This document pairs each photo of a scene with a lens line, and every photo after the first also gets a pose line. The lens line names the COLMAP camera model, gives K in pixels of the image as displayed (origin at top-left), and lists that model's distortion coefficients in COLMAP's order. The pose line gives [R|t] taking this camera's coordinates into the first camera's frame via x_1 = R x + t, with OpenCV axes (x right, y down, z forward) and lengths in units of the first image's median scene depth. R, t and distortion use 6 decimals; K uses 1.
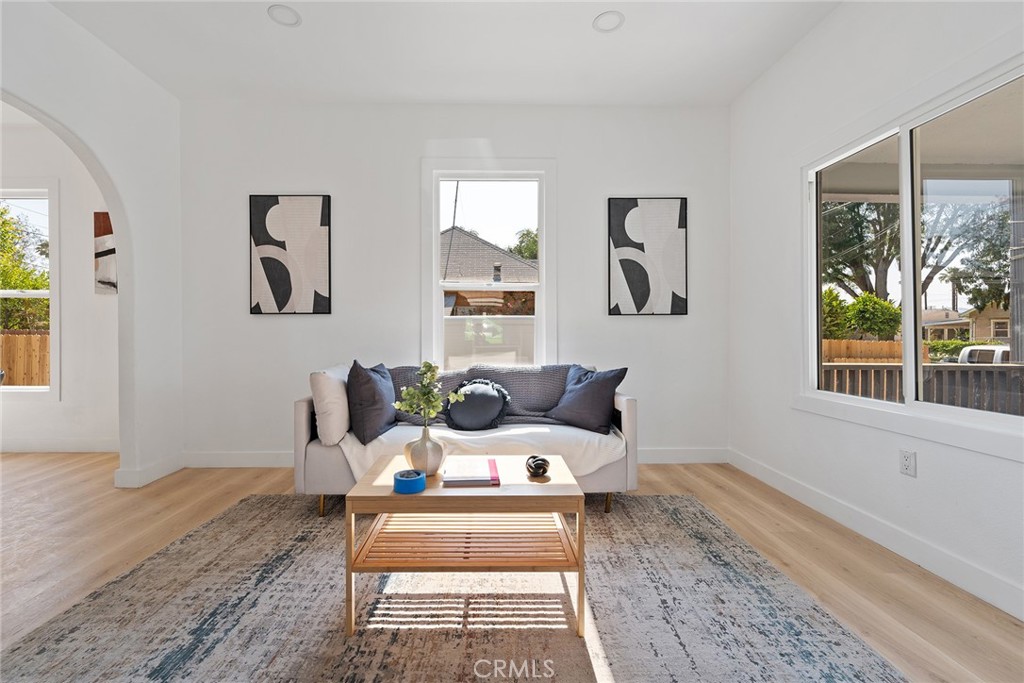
lens RADIAL K [[428.3, 0, 475.1], [0, 428.3, 332.5], [0, 0, 1]] dist [-0.004385, 0.001621]
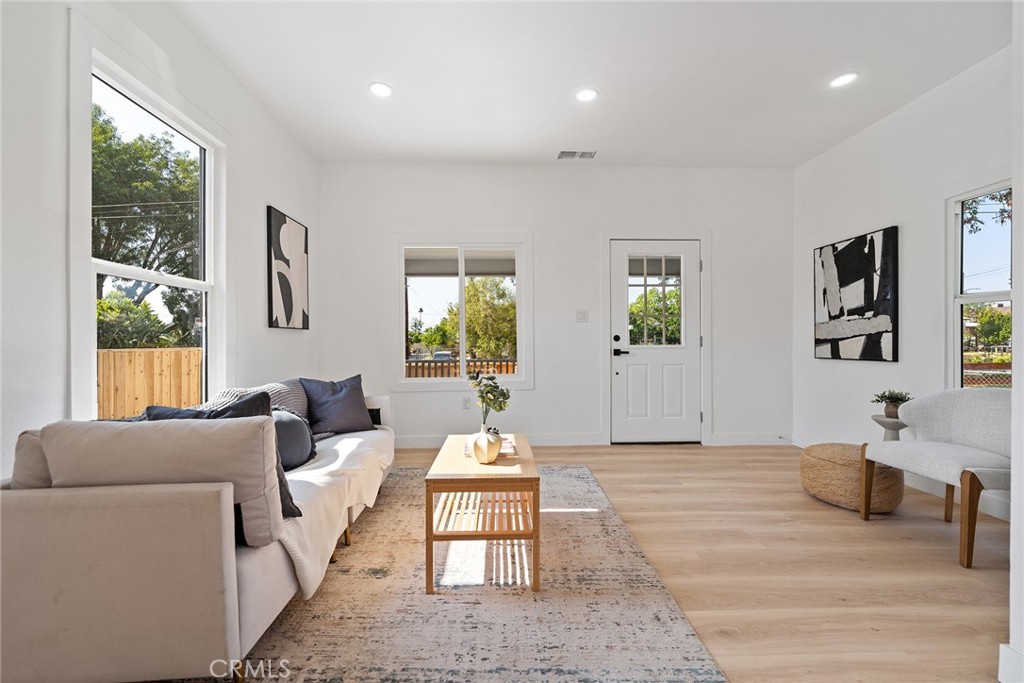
lens RADIAL K [[428.3, 0, 517.6], [0, 428.3, 341.3], [0, 0, 1]] dist [-0.004385, 0.001621]
pose [[-0.063205, 0.001779, 0.997999, -0.915921], [0.008149, 0.999966, -0.001266, -0.004708], [-0.997967, 0.008053, -0.063217, 0.680973]]
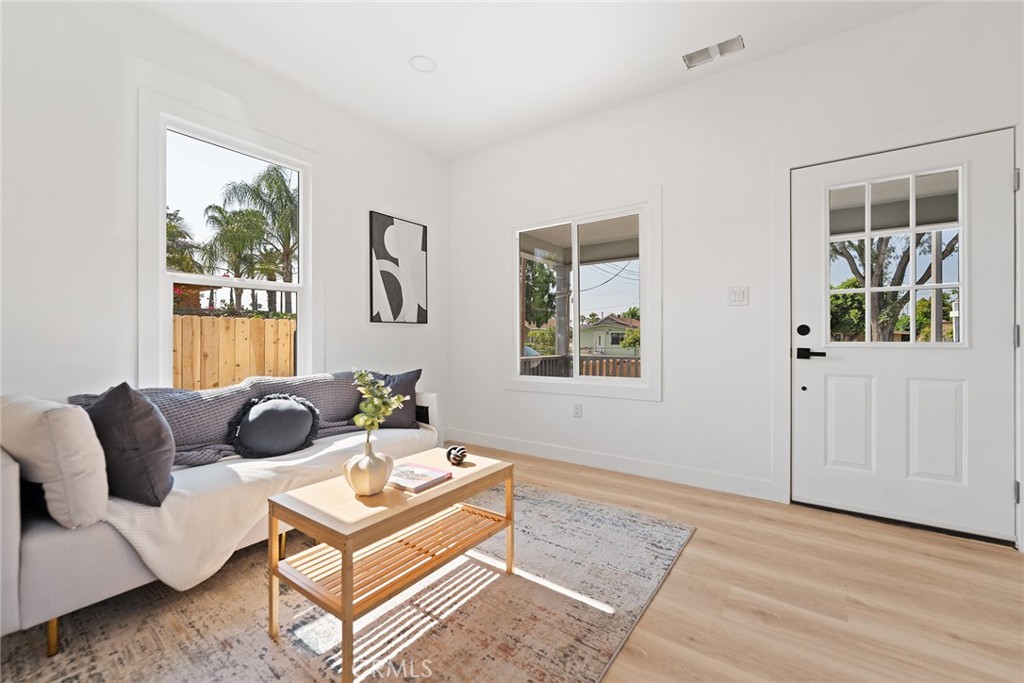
lens RADIAL K [[428.3, 0, 508.4], [0, 428.3, 337.5], [0, 0, 1]] dist [-0.004385, 0.001621]
pose [[0.573875, -0.001587, 0.818941, -0.480621], [0.004023, 0.999992, -0.000881, -0.000064], [-0.818933, 0.003801, 0.573877, 0.159087]]
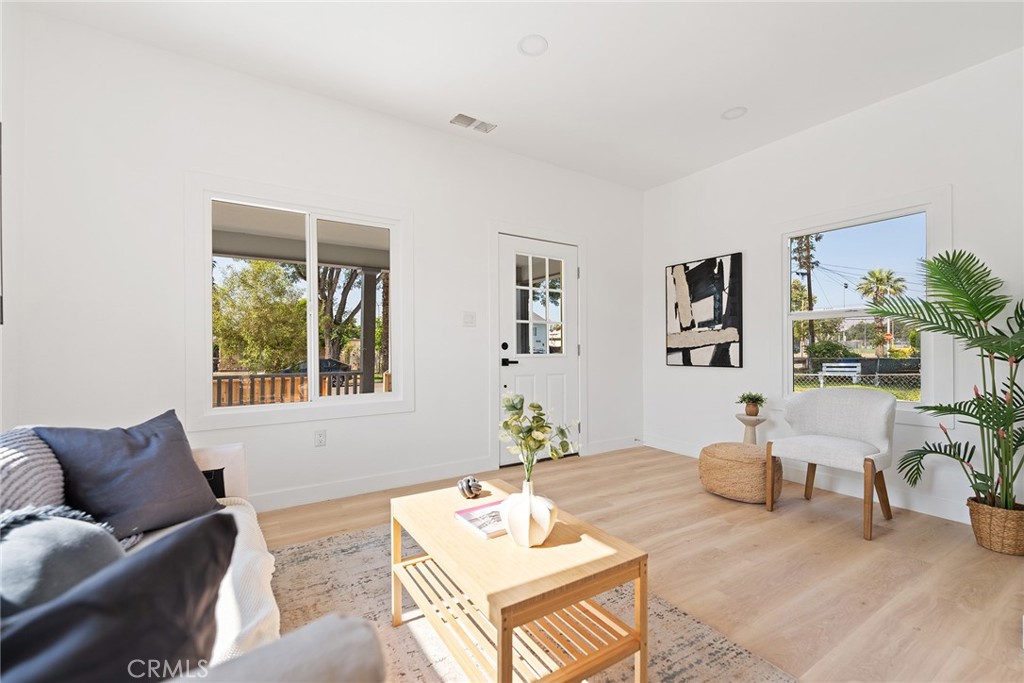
lens RADIAL K [[428.3, 0, 509.7], [0, 428.3, 350.8], [0, 0, 1]] dist [-0.004385, 0.001621]
pose [[-0.559076, -0.000027, 0.829116, -0.484164], [0.005292, 0.999980, 0.003601, -0.004924], [-0.829099, 0.006401, -0.559065, 1.010143]]
